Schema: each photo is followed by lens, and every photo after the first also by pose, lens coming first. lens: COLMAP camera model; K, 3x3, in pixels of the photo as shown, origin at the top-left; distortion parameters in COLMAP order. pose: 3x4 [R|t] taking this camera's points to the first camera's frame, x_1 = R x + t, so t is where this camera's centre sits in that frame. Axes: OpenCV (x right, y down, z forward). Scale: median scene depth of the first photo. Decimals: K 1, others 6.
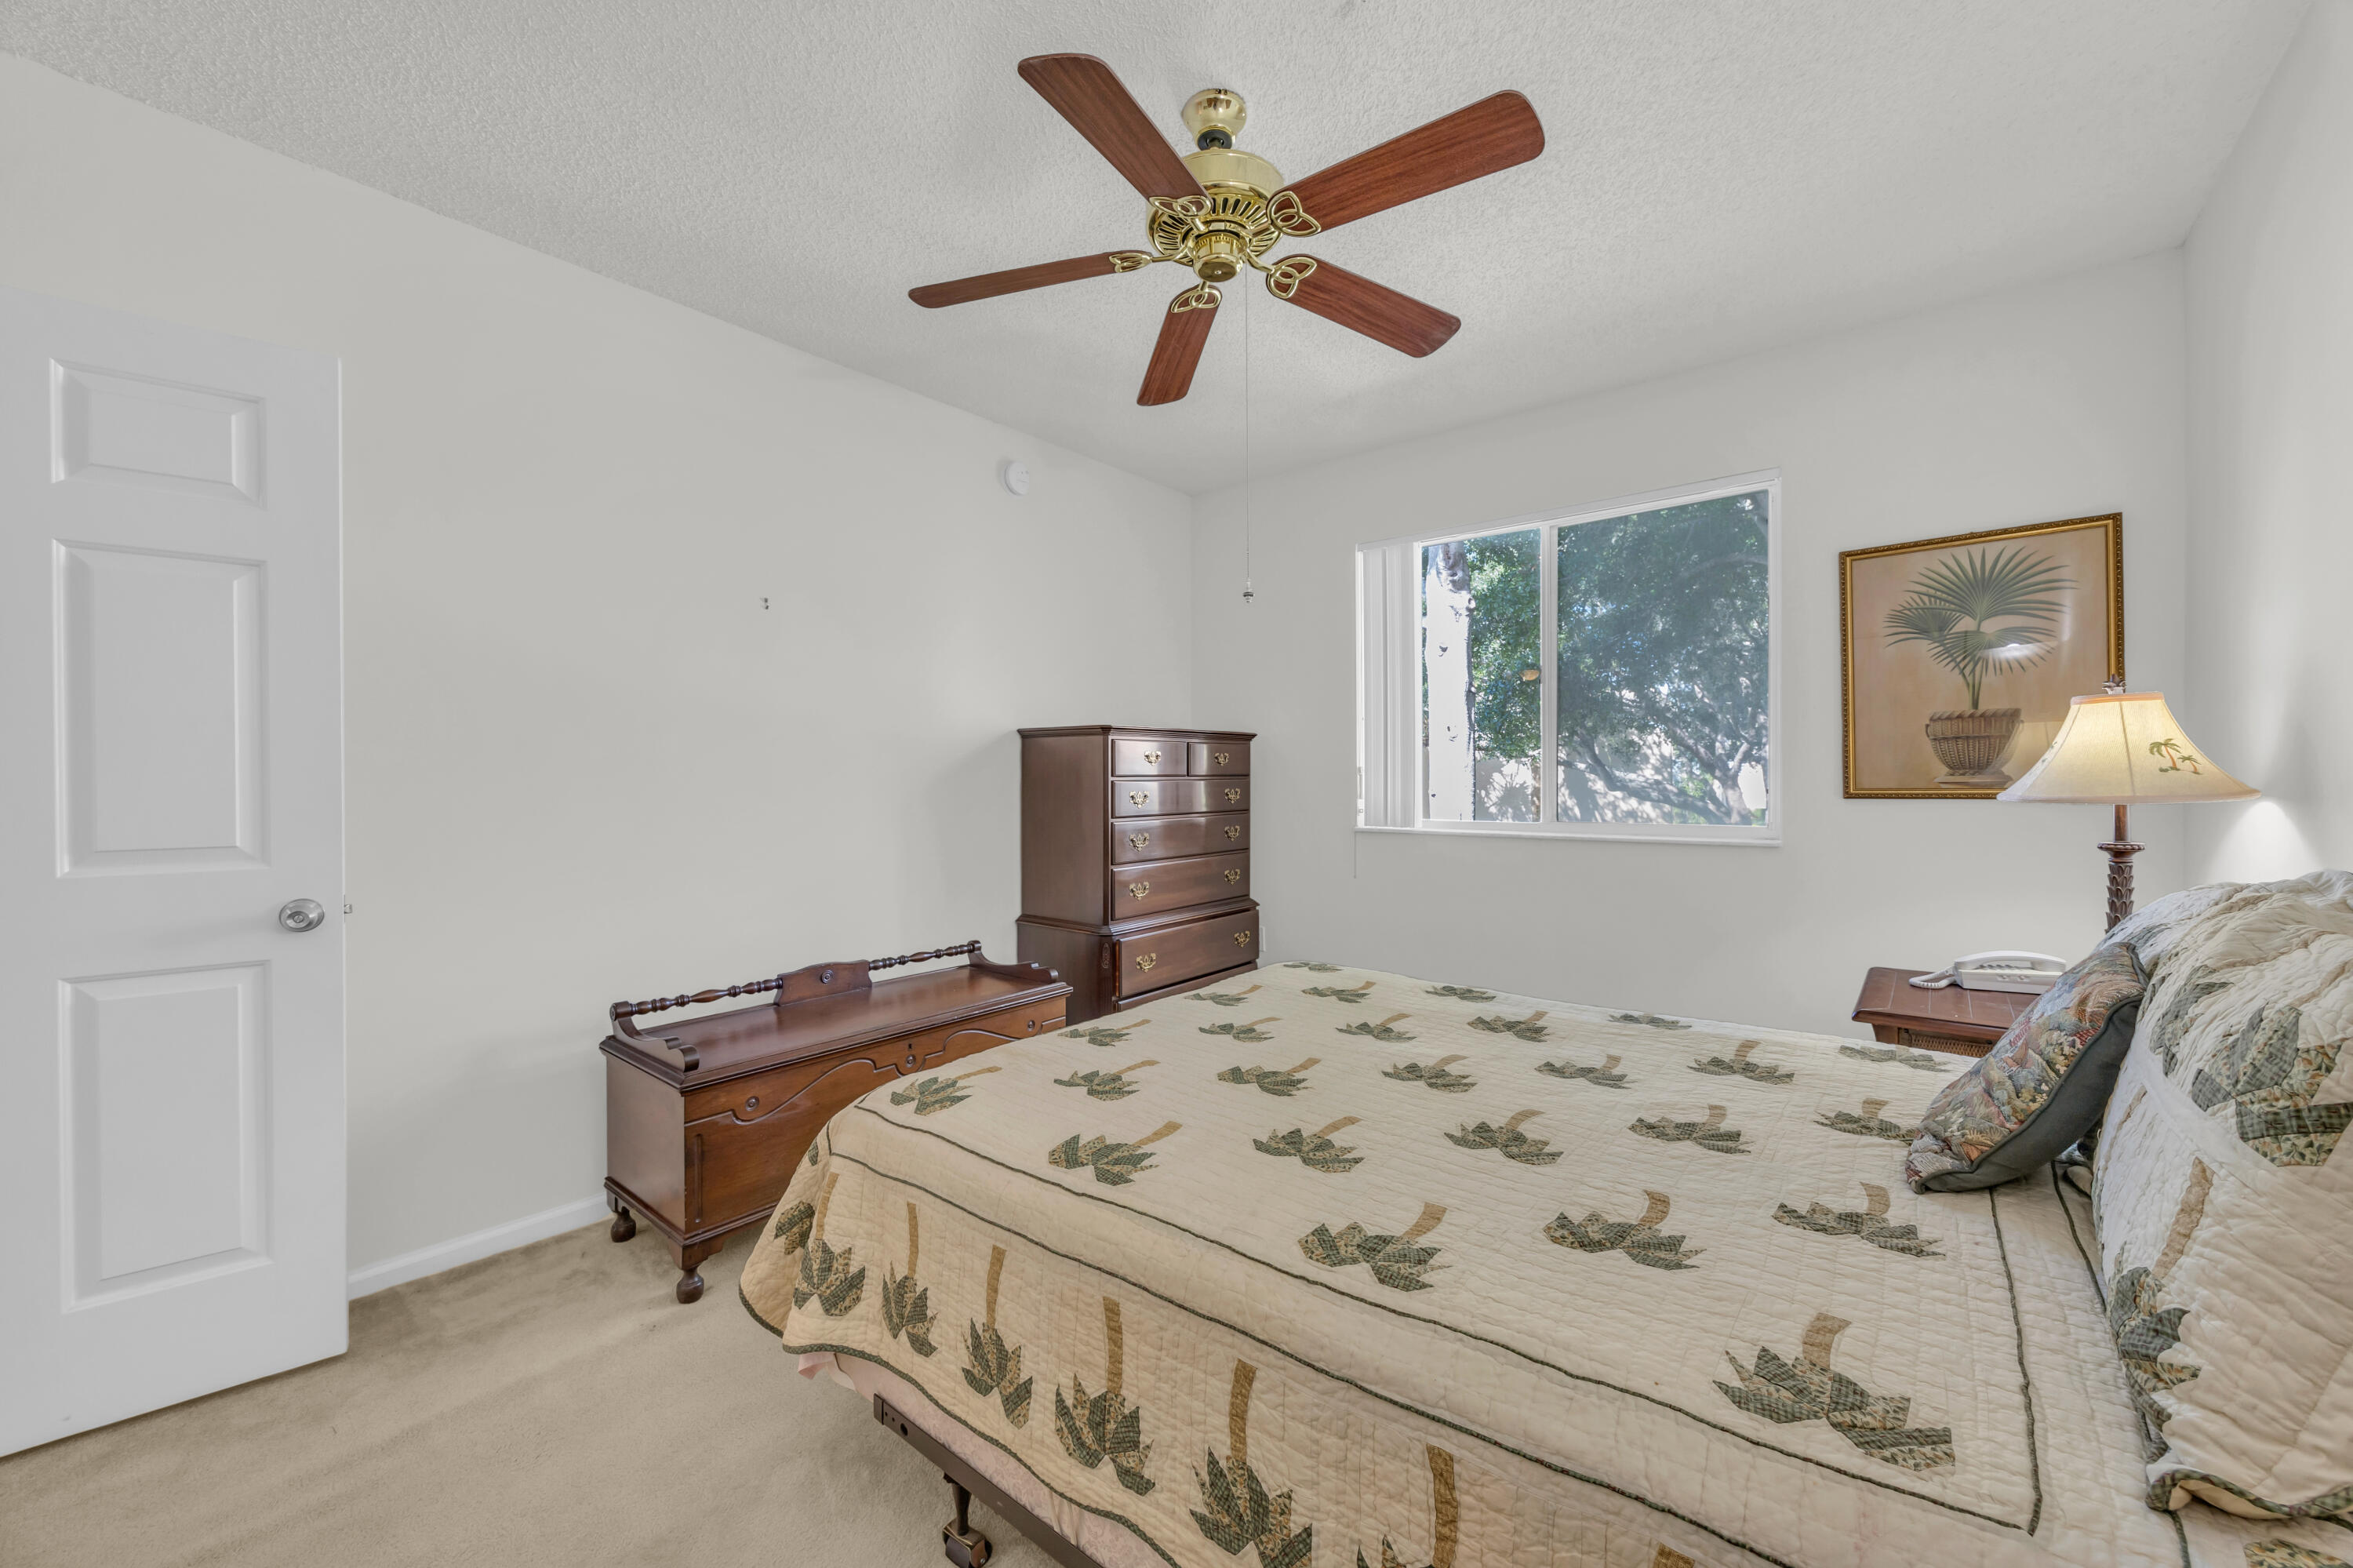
lens RADIAL K [[909.3, 0, 1172.8], [0, 909.3, 772.7], [0, 0, 1]] dist [-0.000191, 0.000200]
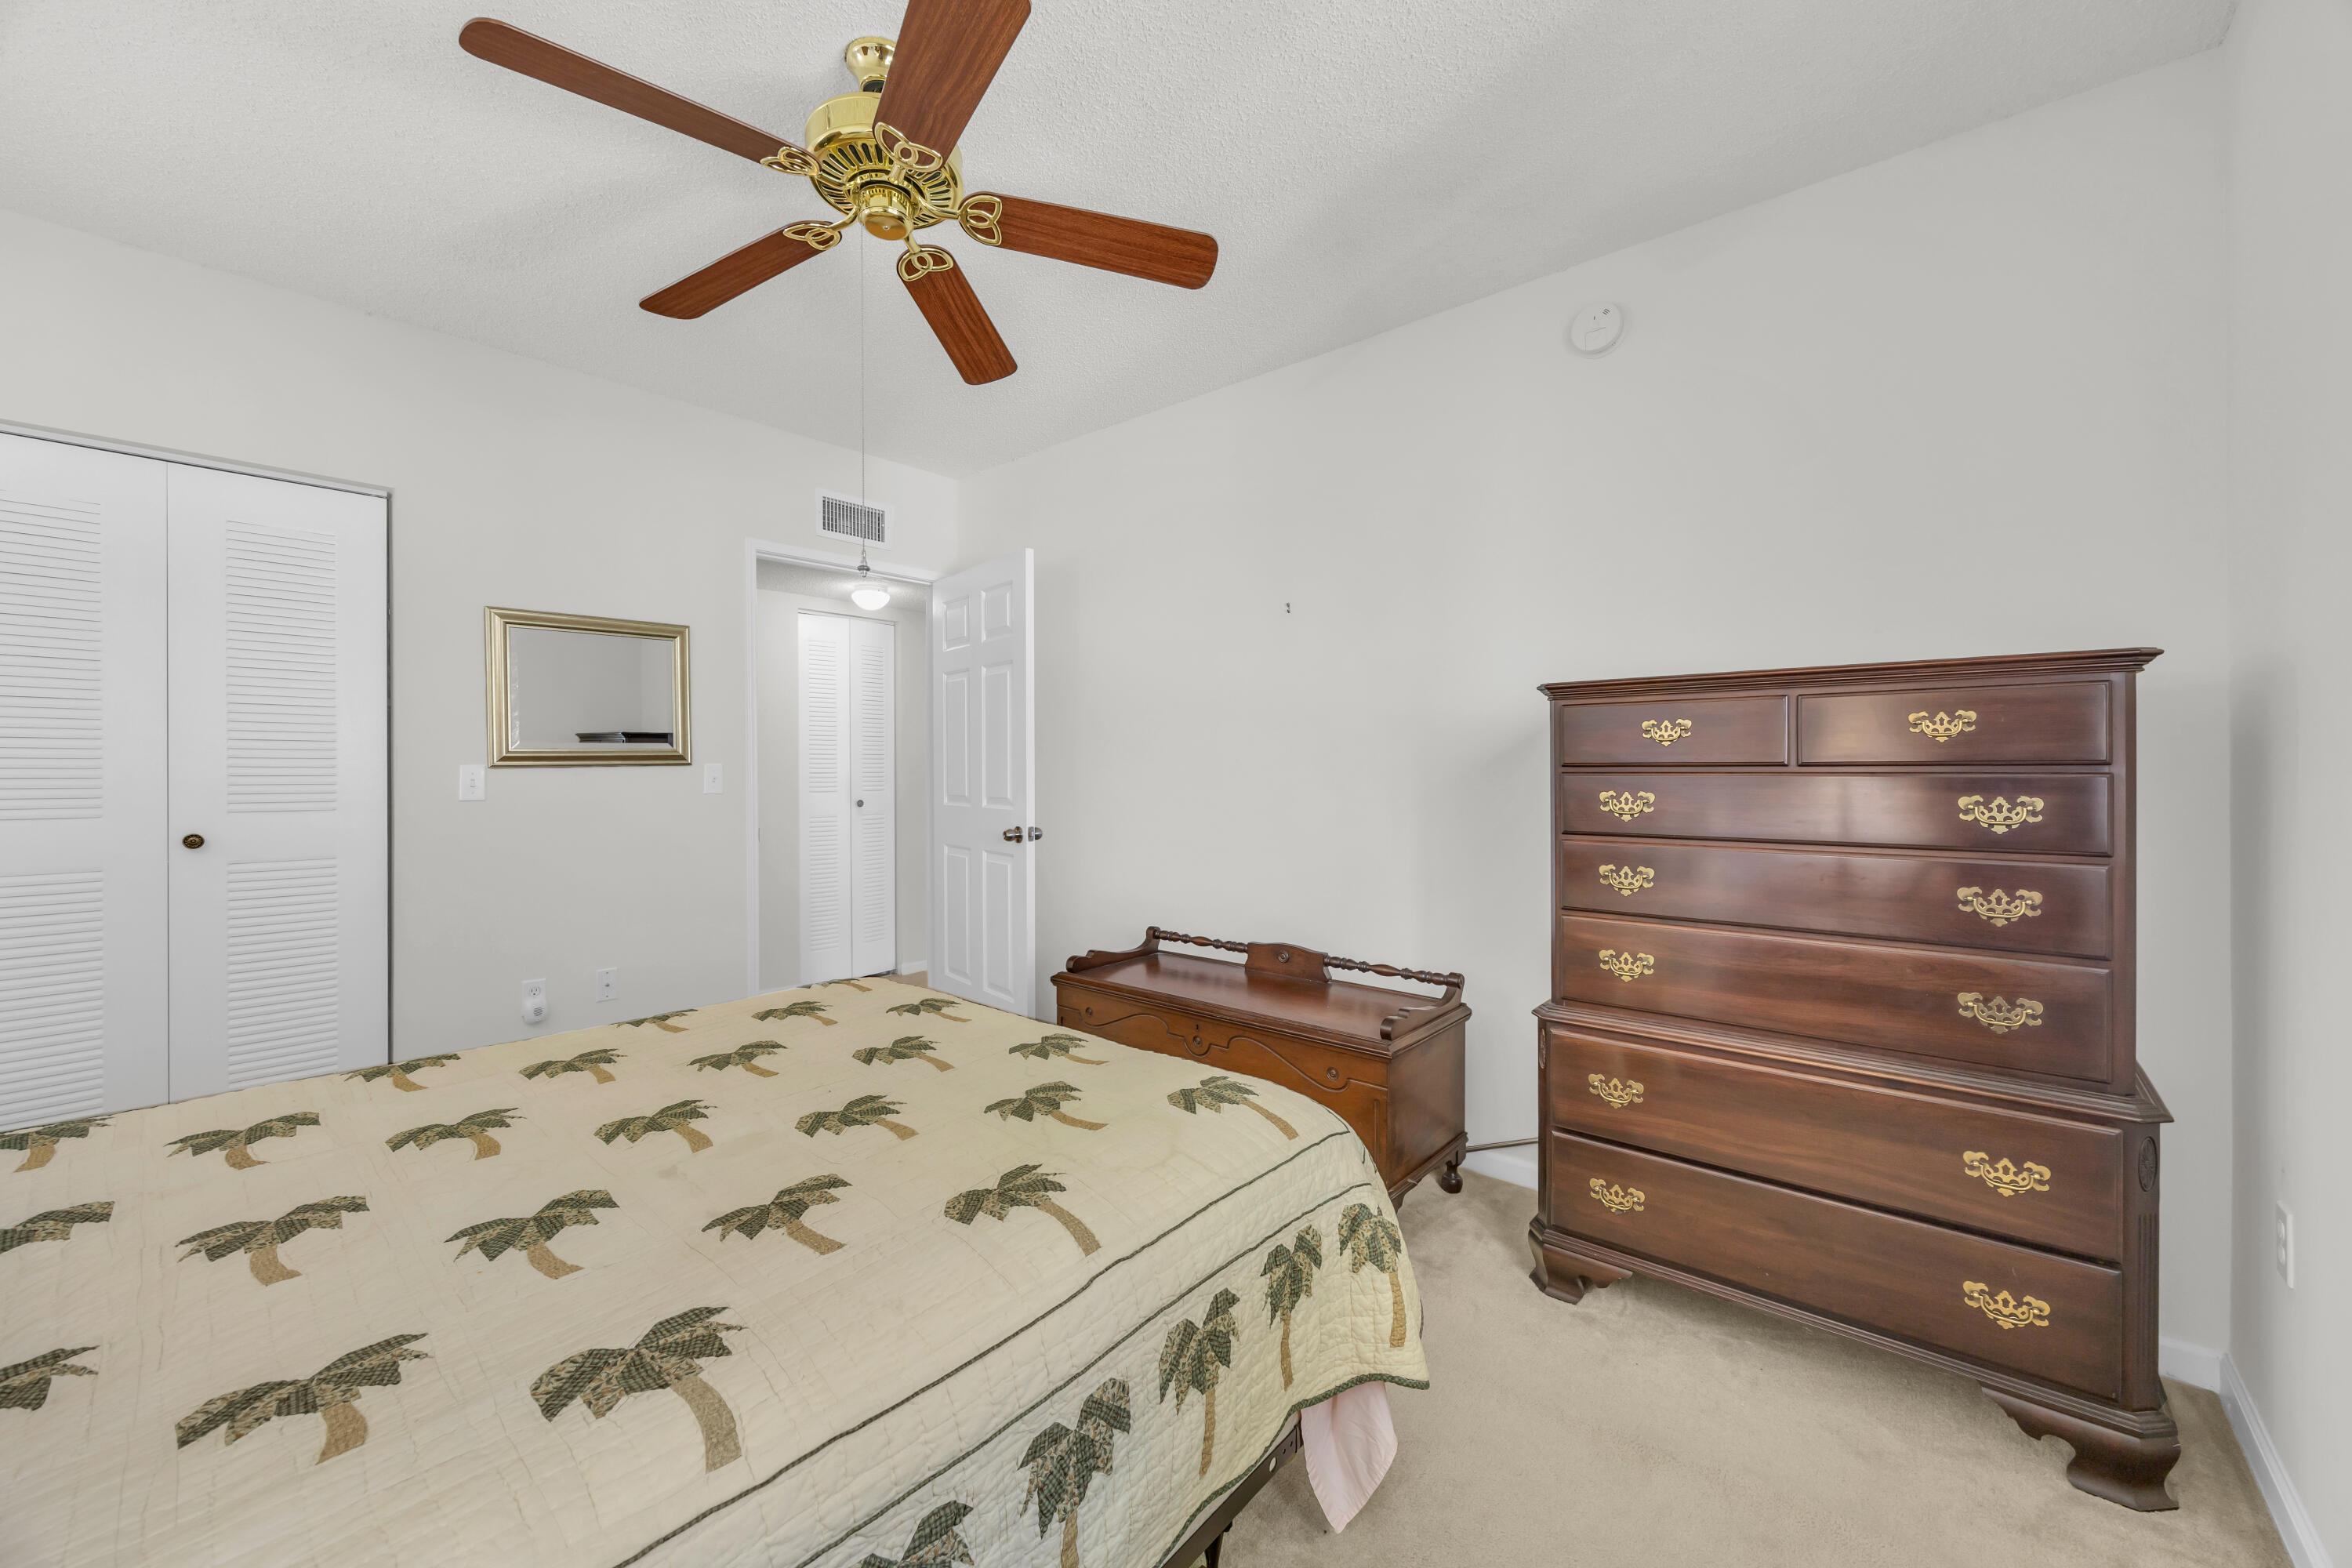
lens RADIAL K [[908.9, 0, 1172.3], [0, 908.9, 772.7], [0, 0, 1]] dist [-0.000191, 0.000200]
pose [[-0.023118, 0.009407, -0.999688, 0.690251], [0.004255, 0.999948, 0.009311, 0.002360], [0.999724, -0.004038, -0.023157, 0.928707]]
